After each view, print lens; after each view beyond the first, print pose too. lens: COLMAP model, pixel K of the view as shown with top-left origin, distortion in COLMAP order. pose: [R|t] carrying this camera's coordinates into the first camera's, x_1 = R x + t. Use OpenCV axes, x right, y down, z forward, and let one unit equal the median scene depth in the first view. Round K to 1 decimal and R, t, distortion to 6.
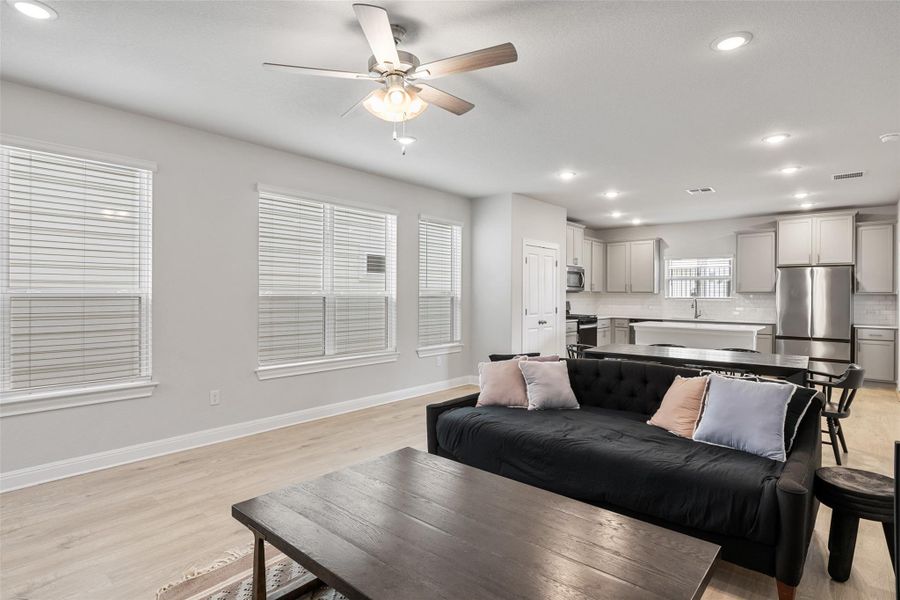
lens RADIAL K [[476.8, 0, 444.6], [0, 476.8, 294.9], [0, 0, 1]] dist [0.003307, 0.001216]
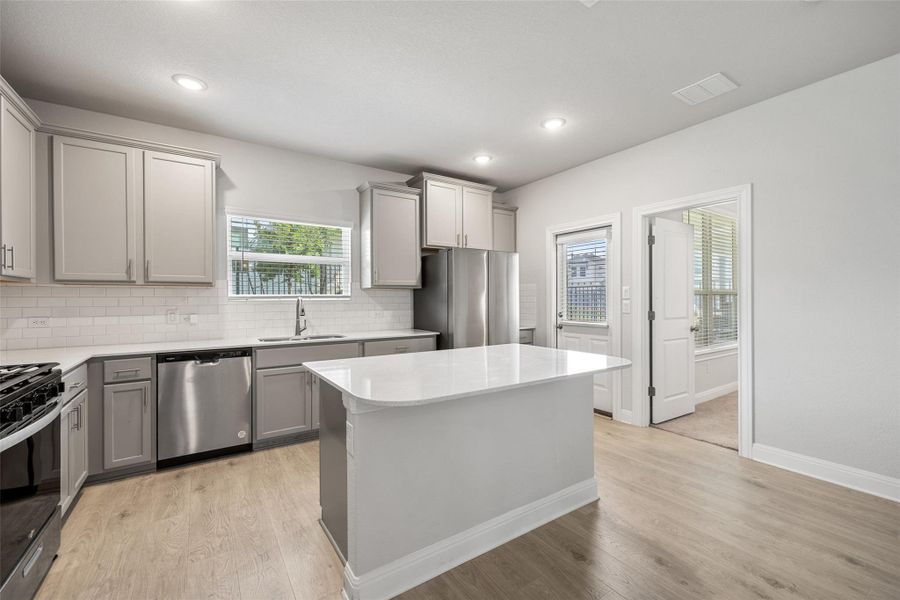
lens RADIAL K [[378.9, 0, 450.3], [0, 378.9, 298.1], [0, 0, 1]] dist [0.003259, 0.000525]
pose [[0.268991, -0.005609, 0.963126, 0.186731], [0.007844, 0.999963, 0.003633, 0.009018], [-0.963111, 0.006578, 0.269025, 0.779646]]
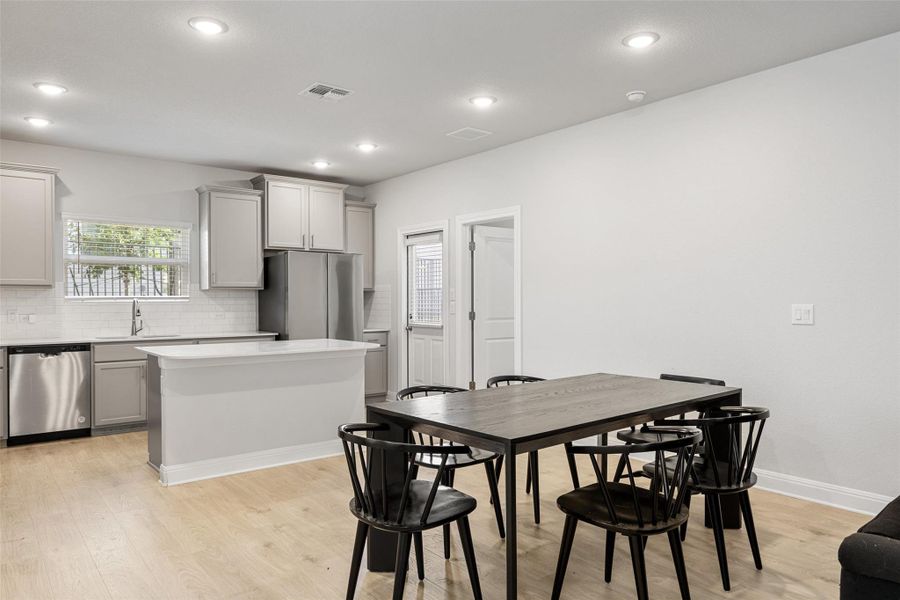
lens RADIAL K [[608.3, 0, 445.6], [0, 608.3, 302.1], [0, 0, 1]] dist [0.004530, 0.003770]
pose [[0.192495, -0.009207, 0.981255, -0.082665], [0.006907, 0.999944, 0.008027, 0.009218], [-0.981274, 0.005232, 0.192547, 0.560656]]
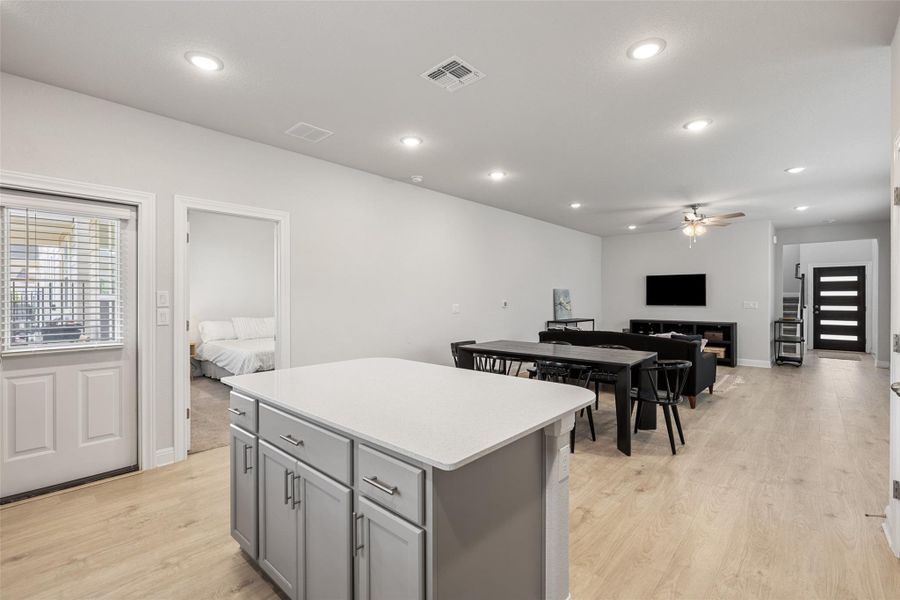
lens RADIAL K [[397.7, 0, 450.0], [0, 397.7, 300.0], [0, 0, 1]] dist [0.001162, 0.000616]
pose [[-0.999489, -0.004483, 0.031659, 0.397102], [-0.004144, 0.999933, 0.010783, 0.001827], [-0.031705, 0.010646, -0.999441, 1.058375]]
